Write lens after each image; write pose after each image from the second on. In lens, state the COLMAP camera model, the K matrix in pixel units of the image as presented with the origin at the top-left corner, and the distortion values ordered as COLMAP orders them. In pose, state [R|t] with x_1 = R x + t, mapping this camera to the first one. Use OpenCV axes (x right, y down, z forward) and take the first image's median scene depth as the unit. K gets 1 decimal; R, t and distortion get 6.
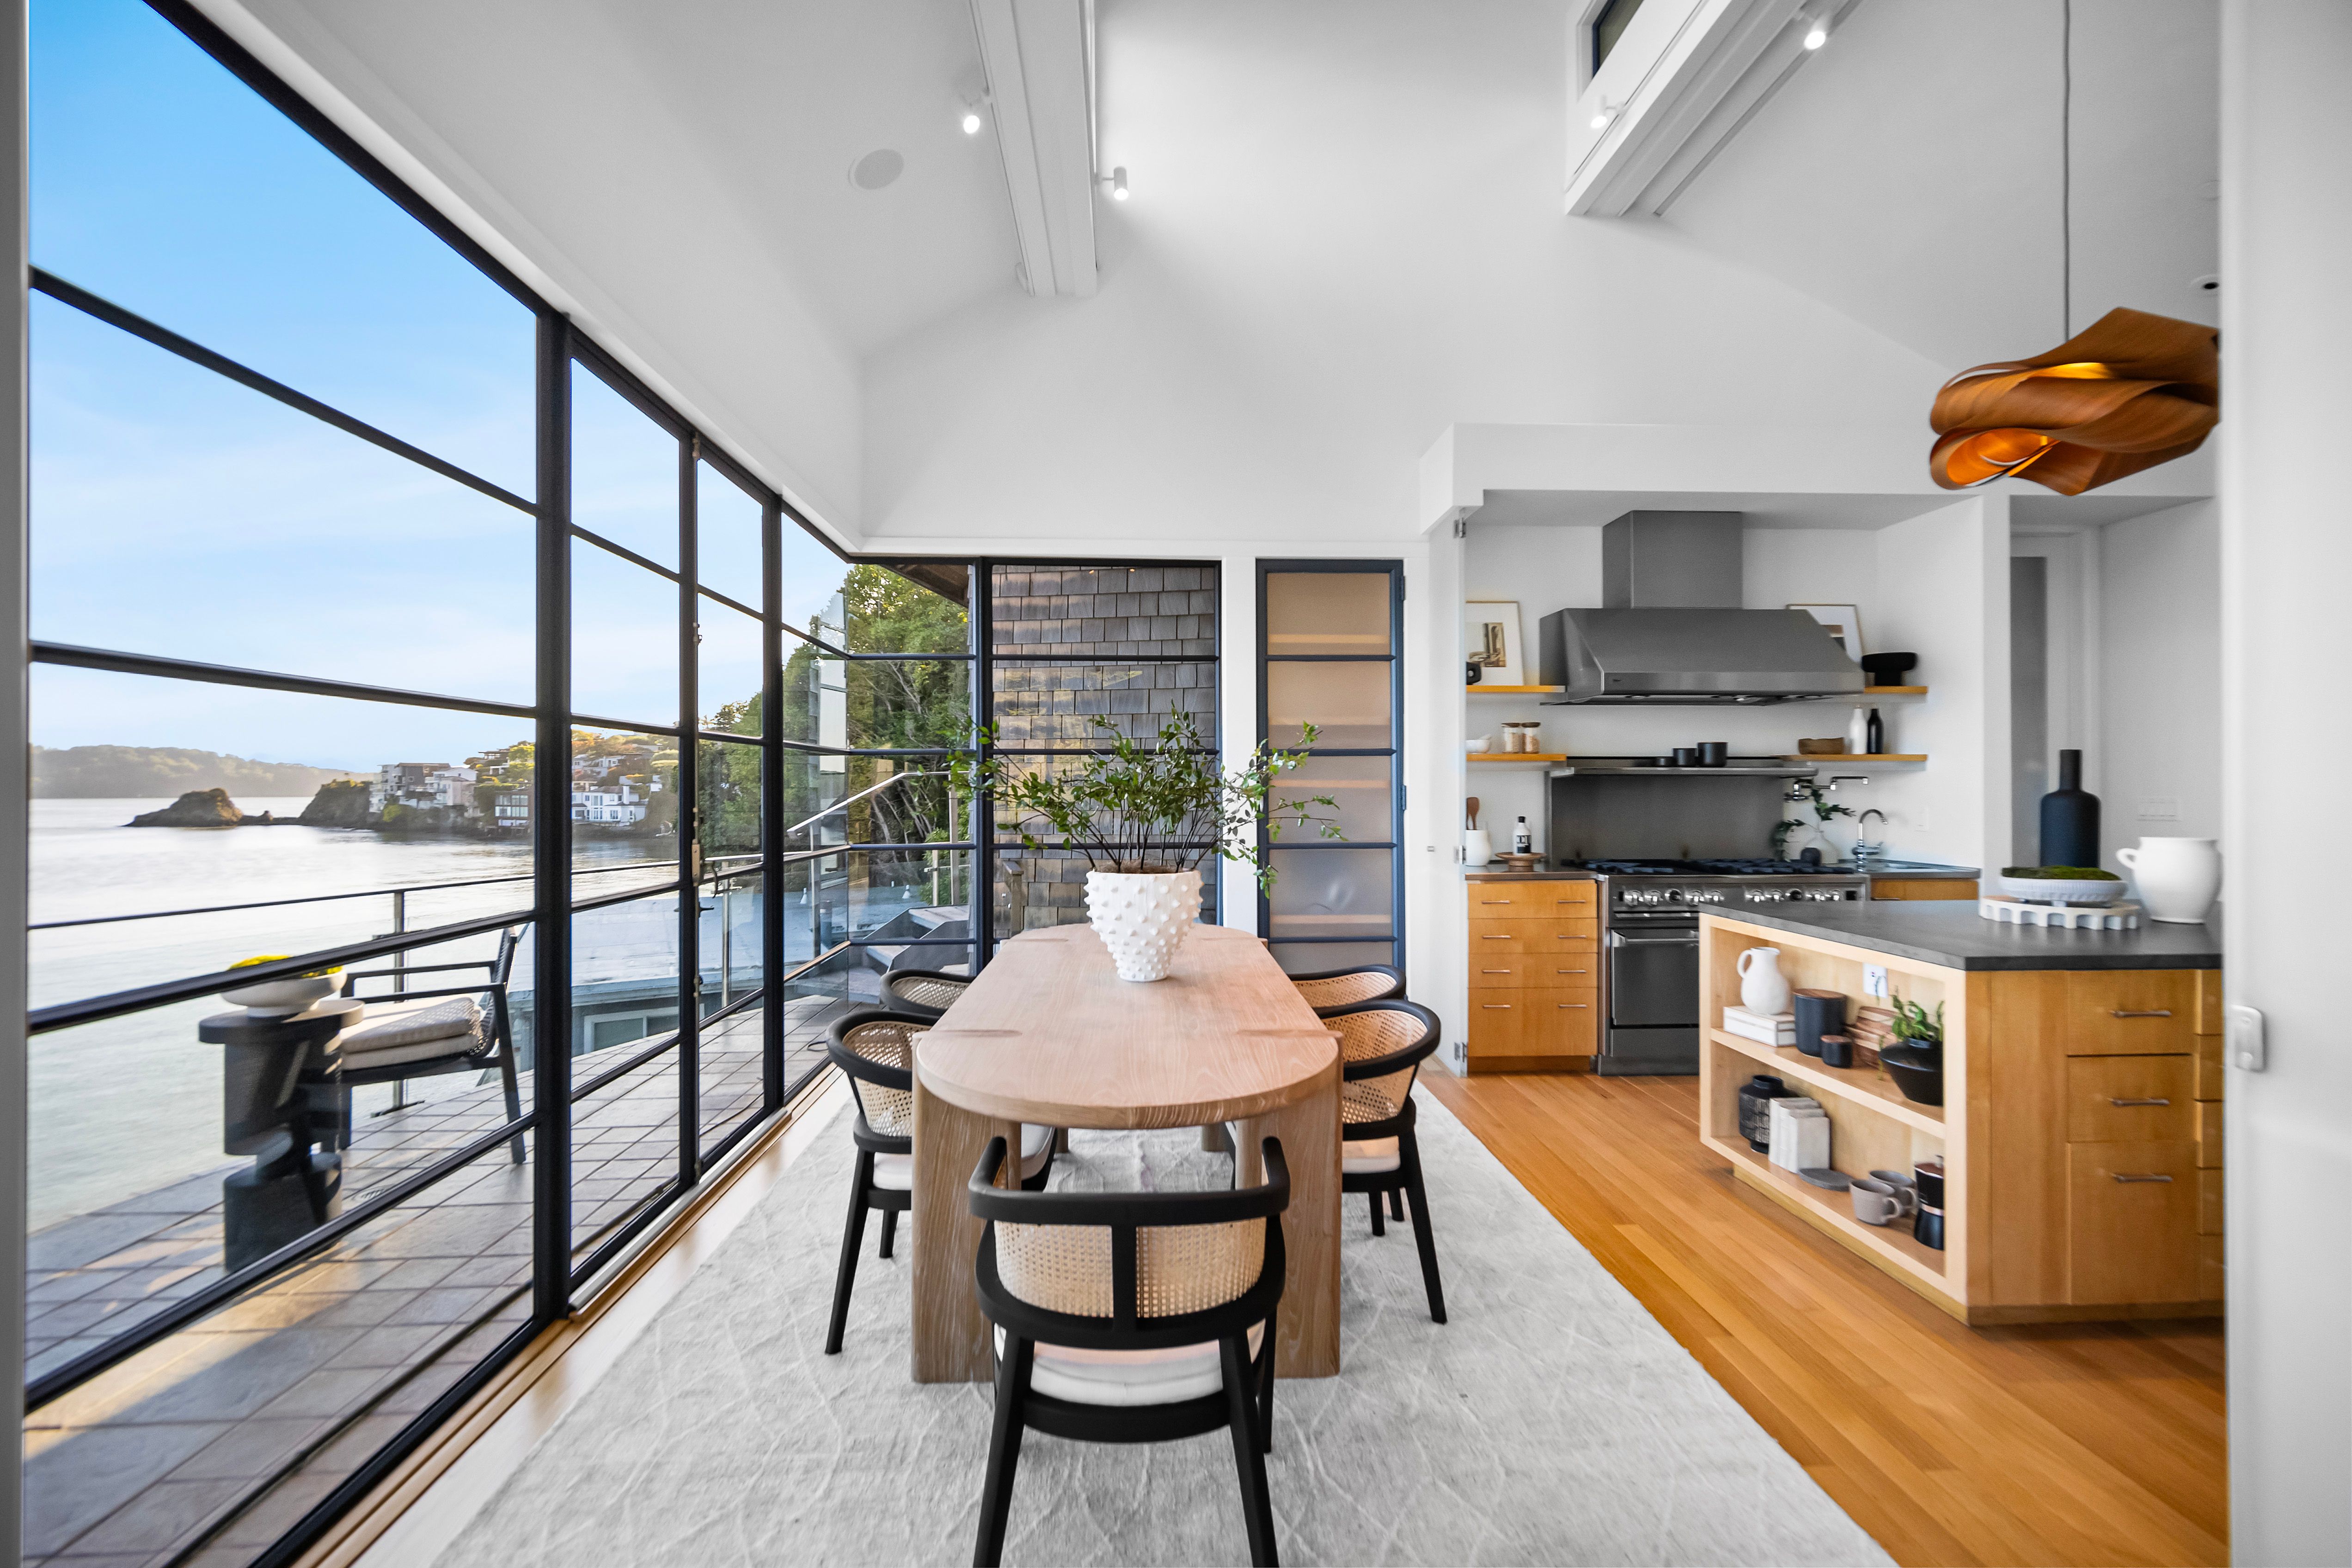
lens RADIAL K [[969.5, 0, 1181.9], [0, 969.5, 781.8], [0, 0, 1]] dist [0.002924, -0.000301]
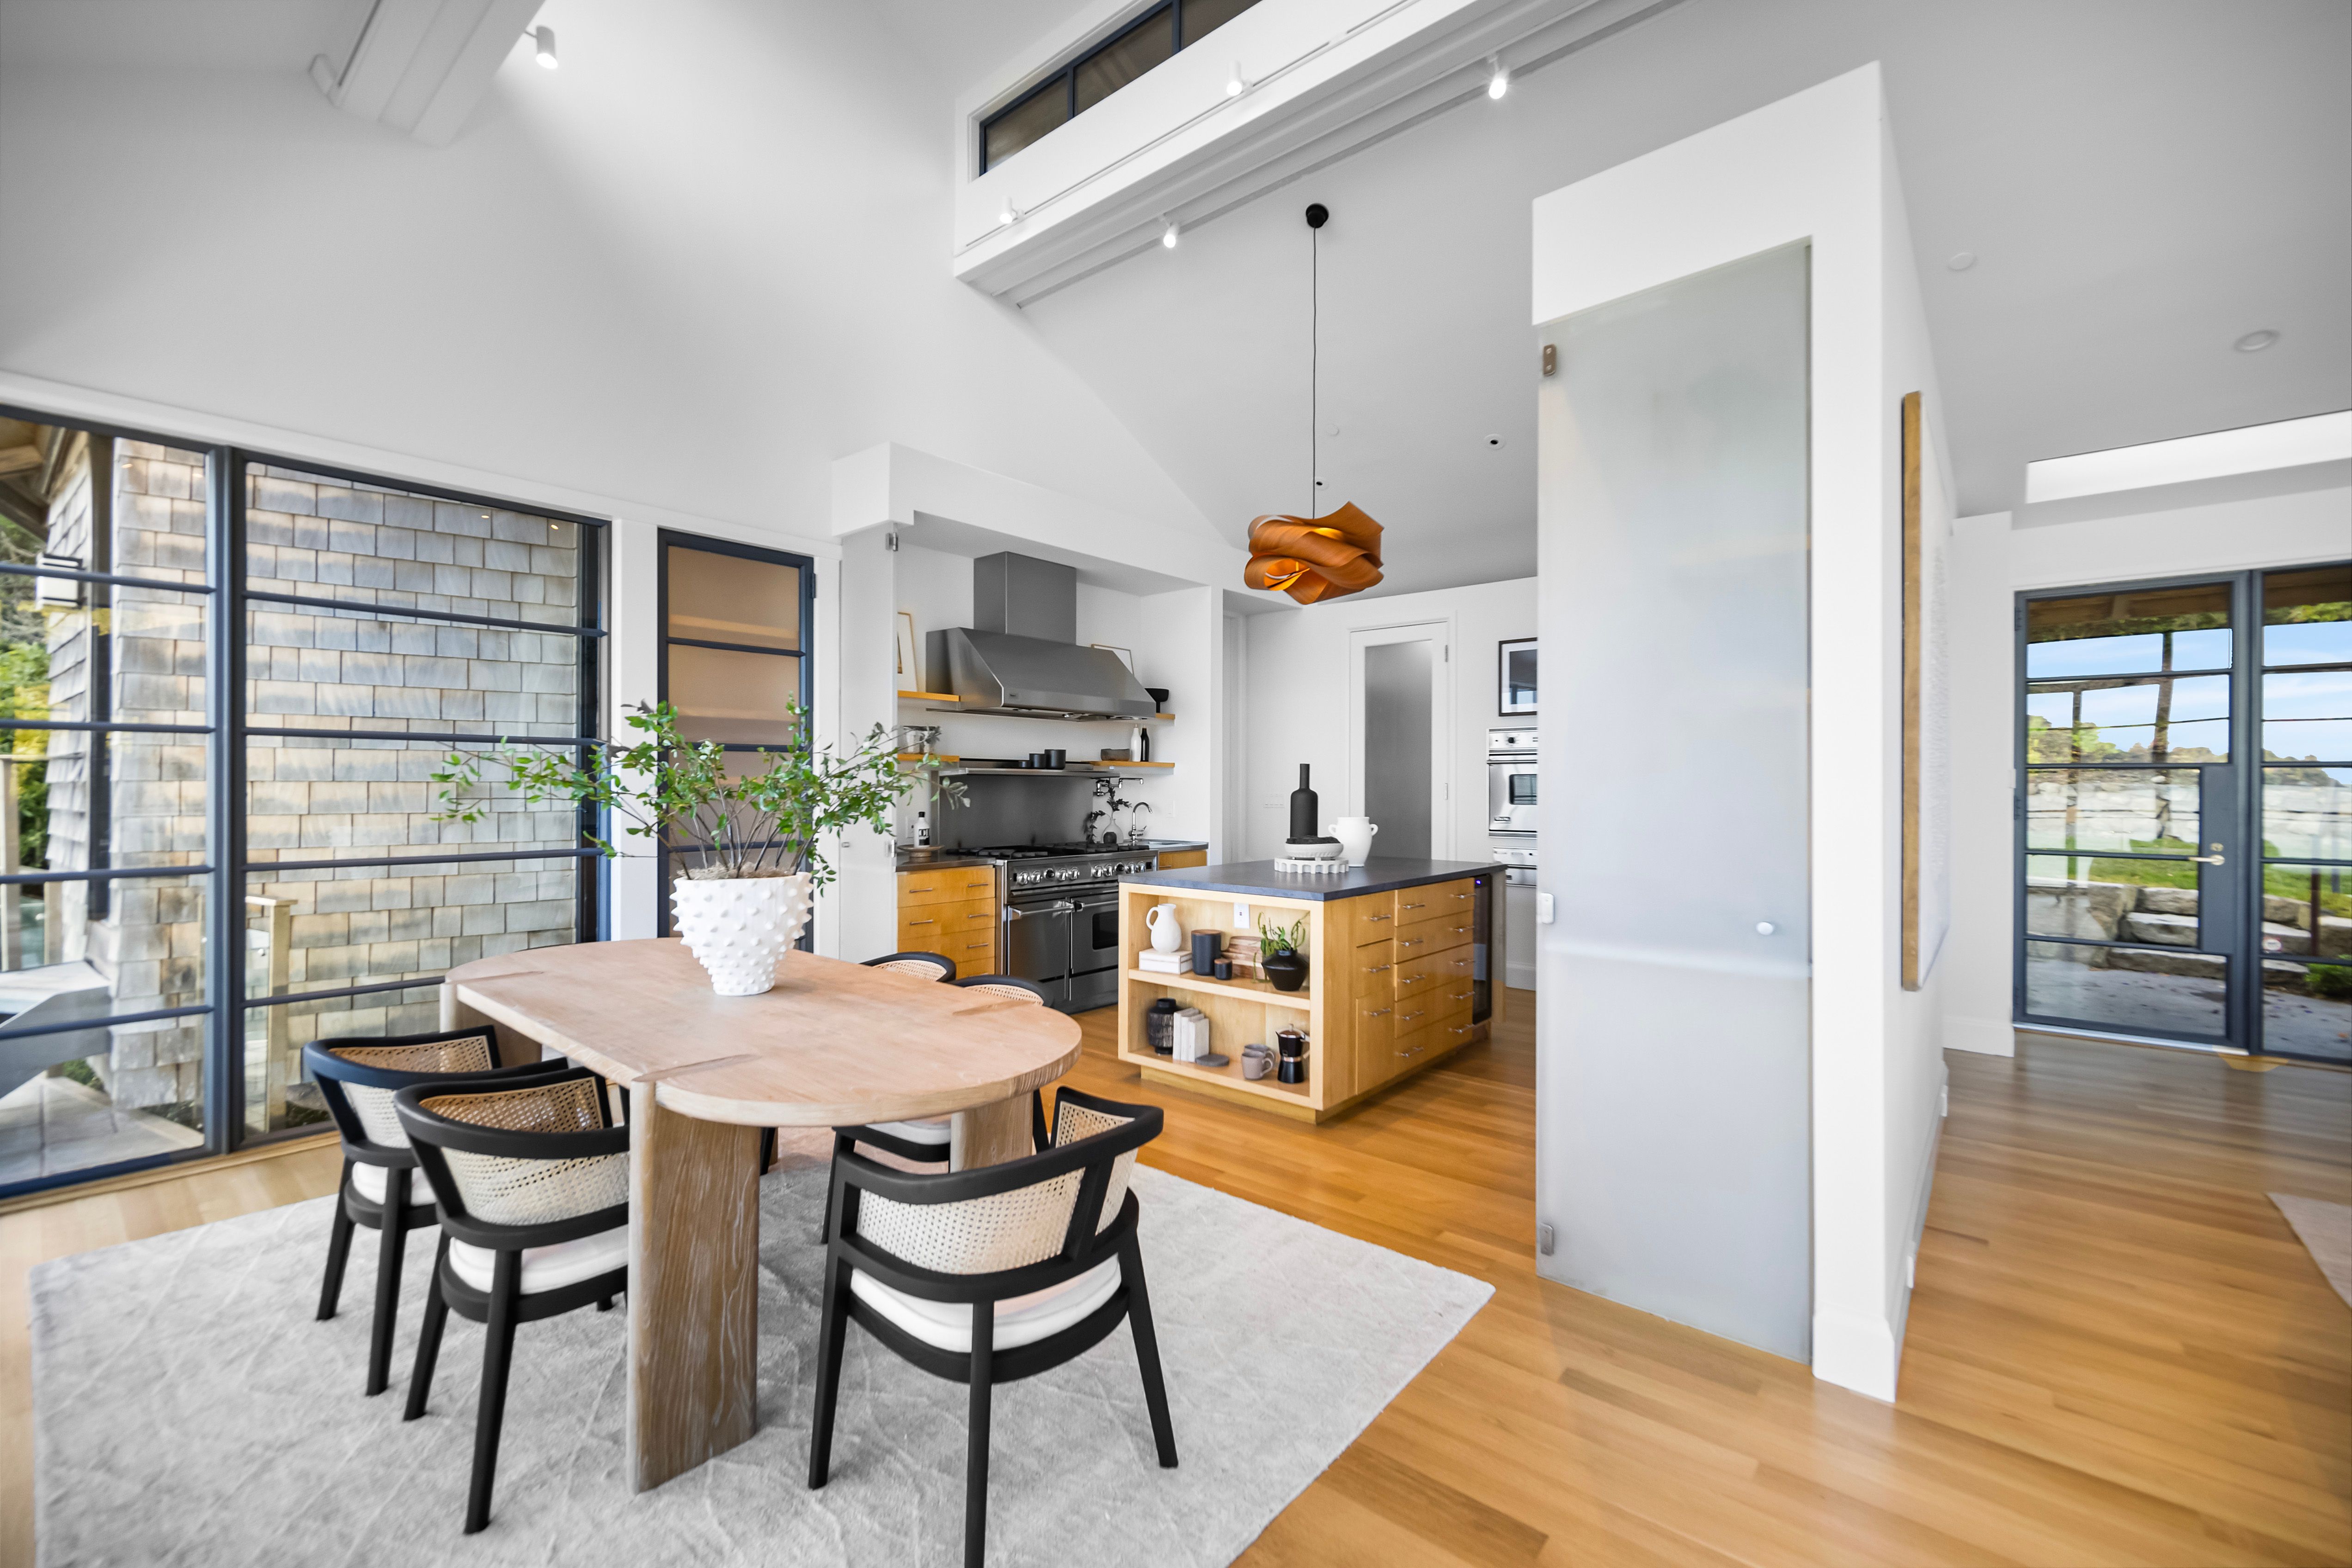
lens RADIAL K [[969.5, 0, 1175.7], [0, 969.5, 782.5], [0, 0, 1]] dist [0.002924, -0.000301]
pose [[0.682644, 0.005888, 0.730728, -0.279209], [-0.009247, 0.999957, 0.000580, -0.000629], [-0.730693, -0.007153, 0.682669, 0.044498]]
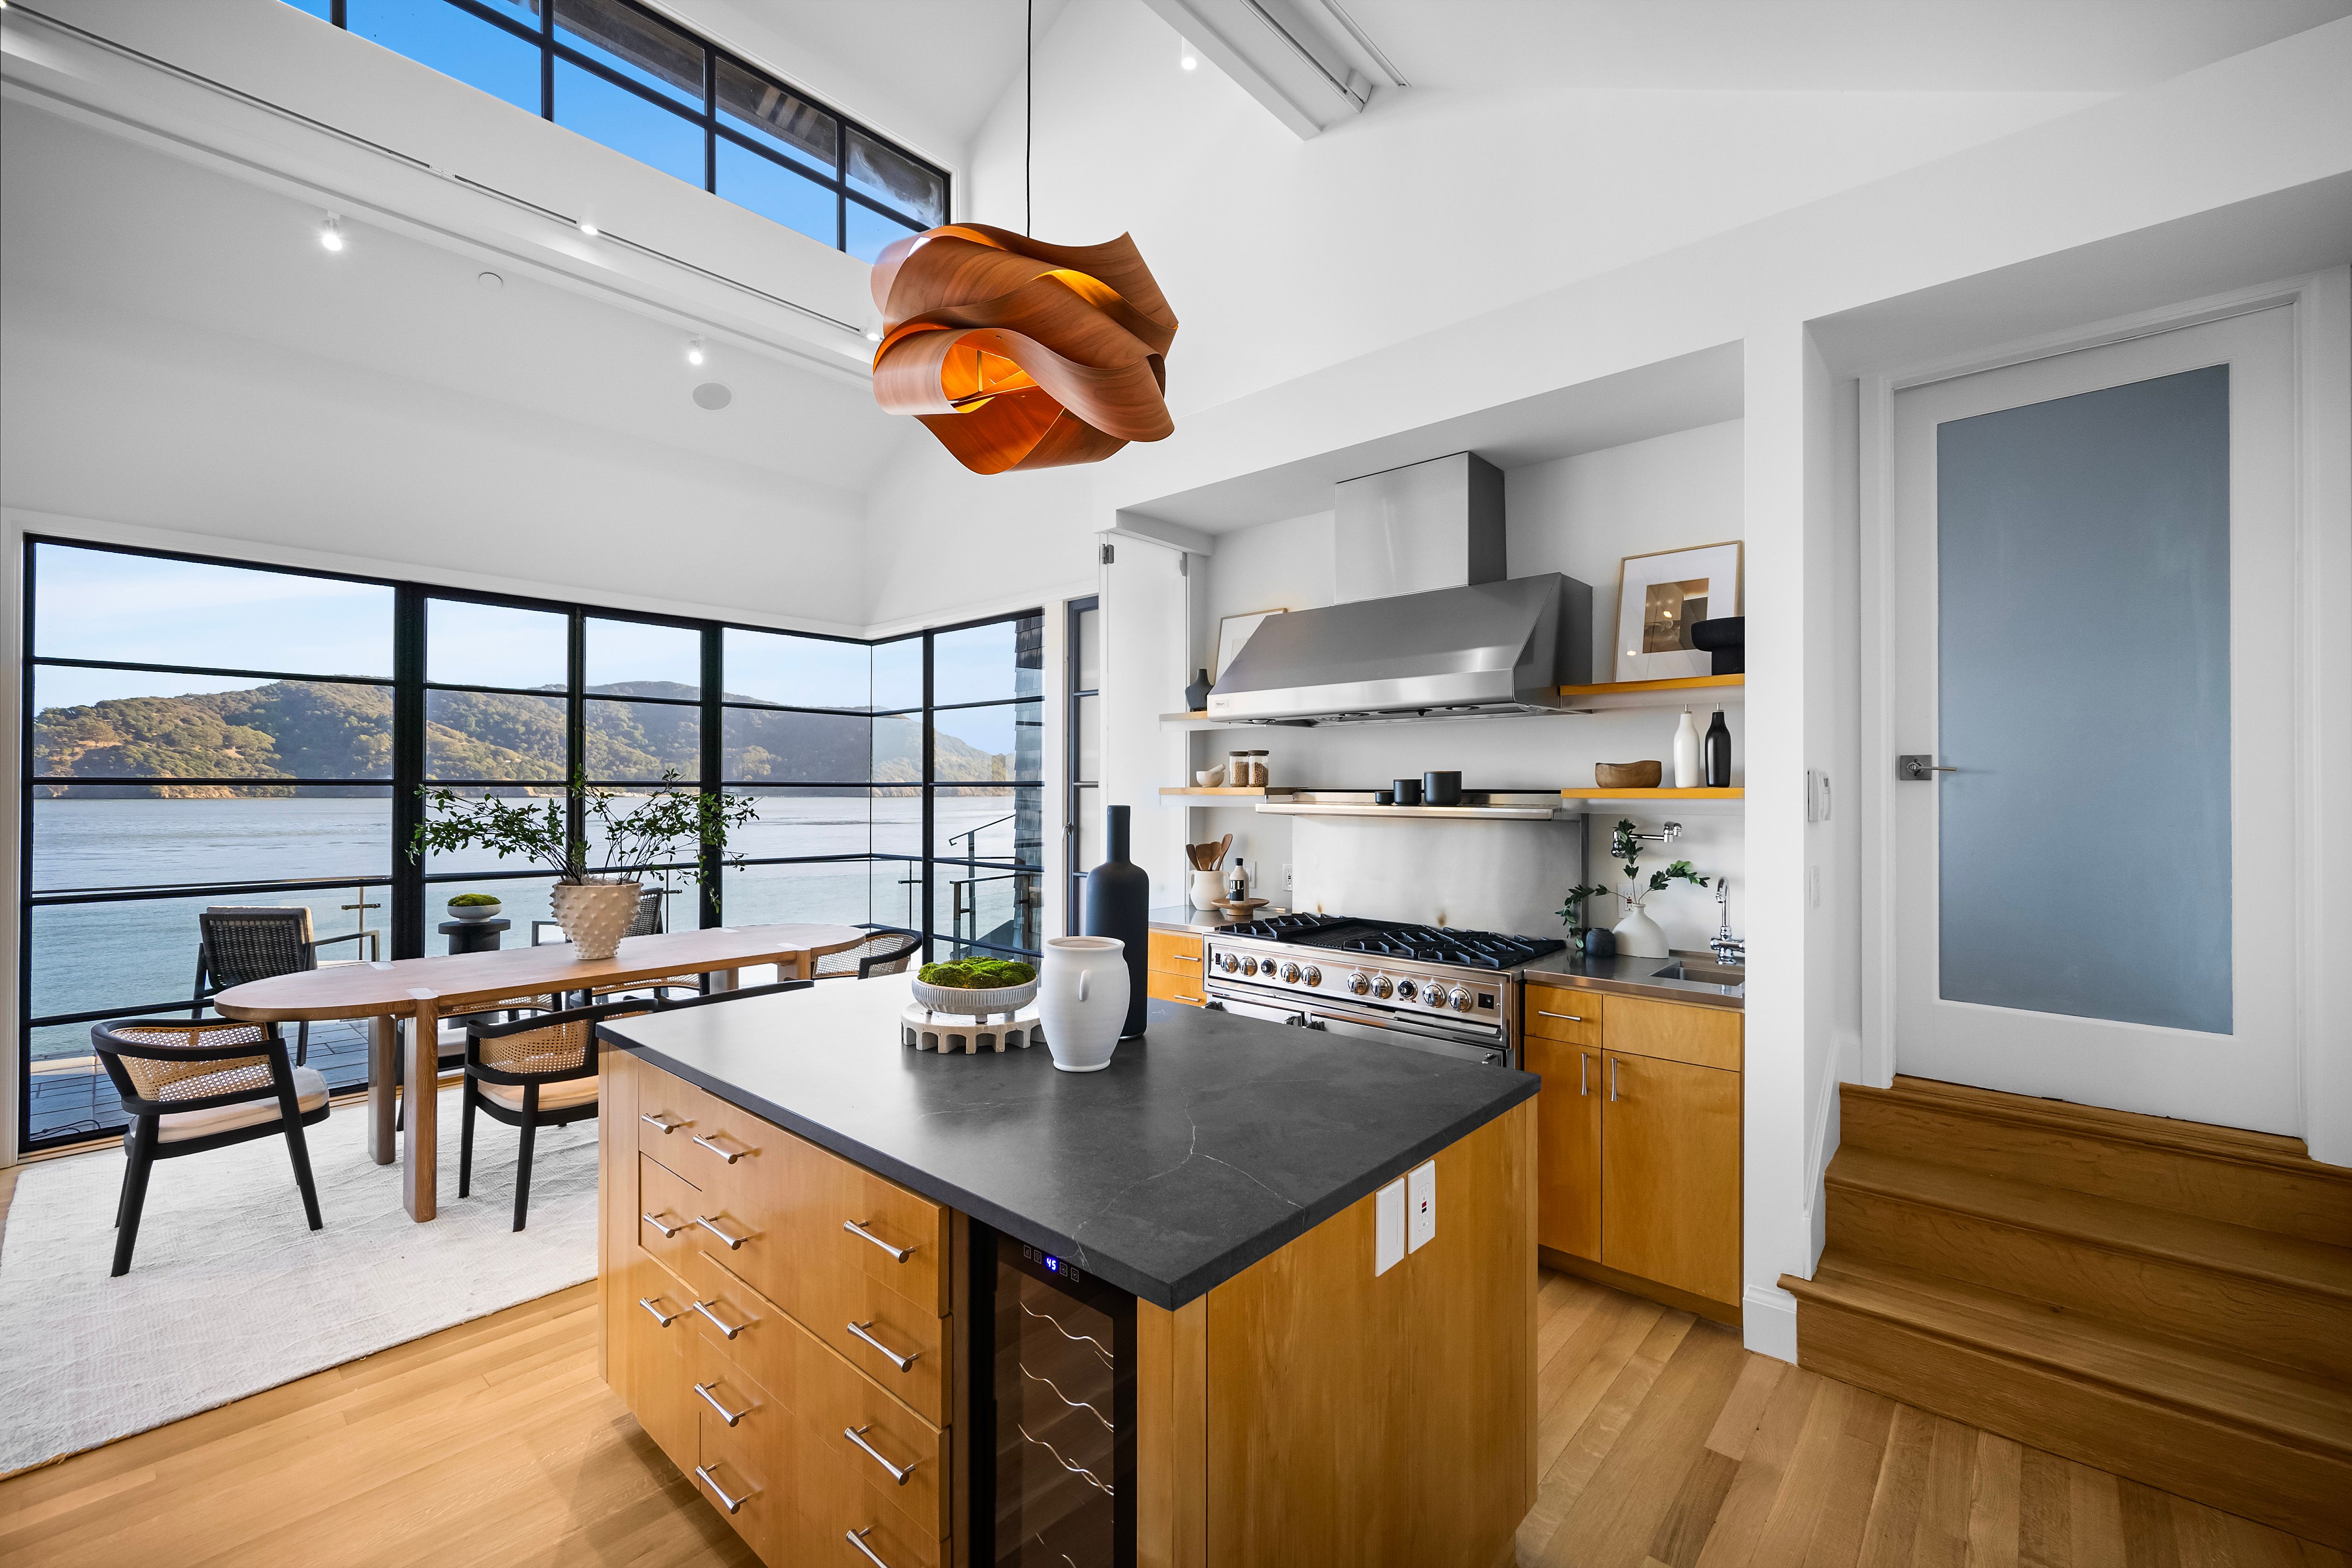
lens RADIAL K [[969.6, 0, 1185.7], [0, 969.6, 788.1], [0, 0, 1]] dist [0.002924, -0.000301]
pose [[0.713103, 0.002827, -0.701054, 1.009999], [-0.000062, 0.999992, 0.003970, -0.033462], [0.701059, -0.002788, 0.713097, 0.371020]]
